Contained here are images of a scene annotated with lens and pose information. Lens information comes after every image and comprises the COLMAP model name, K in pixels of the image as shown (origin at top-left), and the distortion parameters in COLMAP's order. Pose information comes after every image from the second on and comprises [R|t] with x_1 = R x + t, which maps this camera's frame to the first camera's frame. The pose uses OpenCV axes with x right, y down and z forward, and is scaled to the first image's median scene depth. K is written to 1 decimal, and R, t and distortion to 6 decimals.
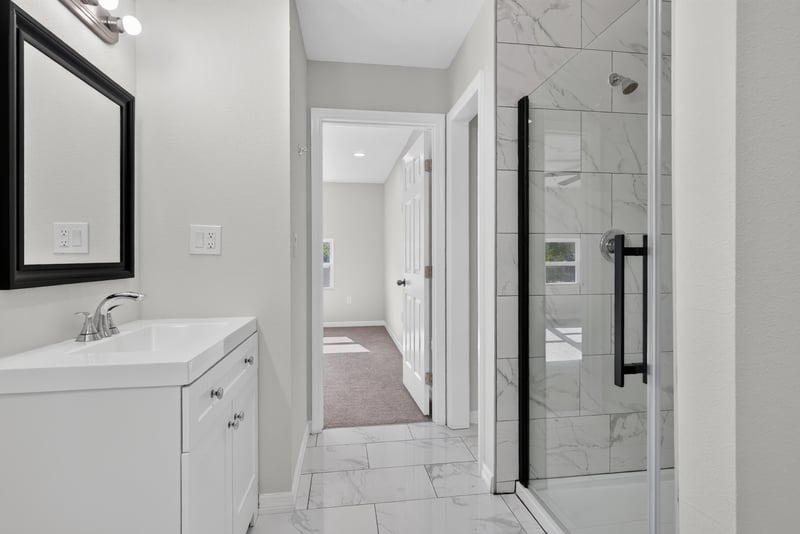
lens RADIAL K [[398.8, 0, 398.8], [0, 398.8, 261.1], [0, 0, 1]] dist [-0.002236, 0.001626]
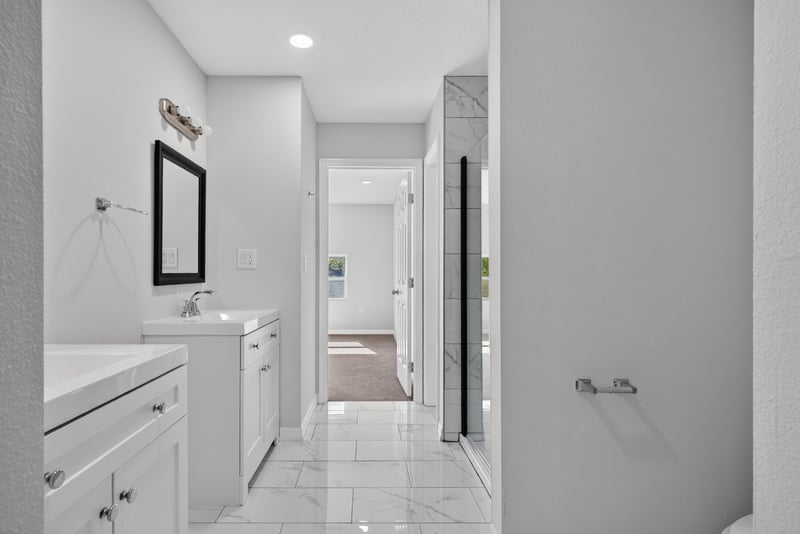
lens RADIAL K [[398.8, 0, 368.6], [0, 398.8, 274.8], [0, 0, 1]] dist [-0.002236, 0.001626]
pose [[0.991929, 0.005077, -0.126694, 0.155322], [-0.005250, 0.999986, -0.001032, 0.006971], [0.126687, 0.001689, 0.991941, -0.412466]]
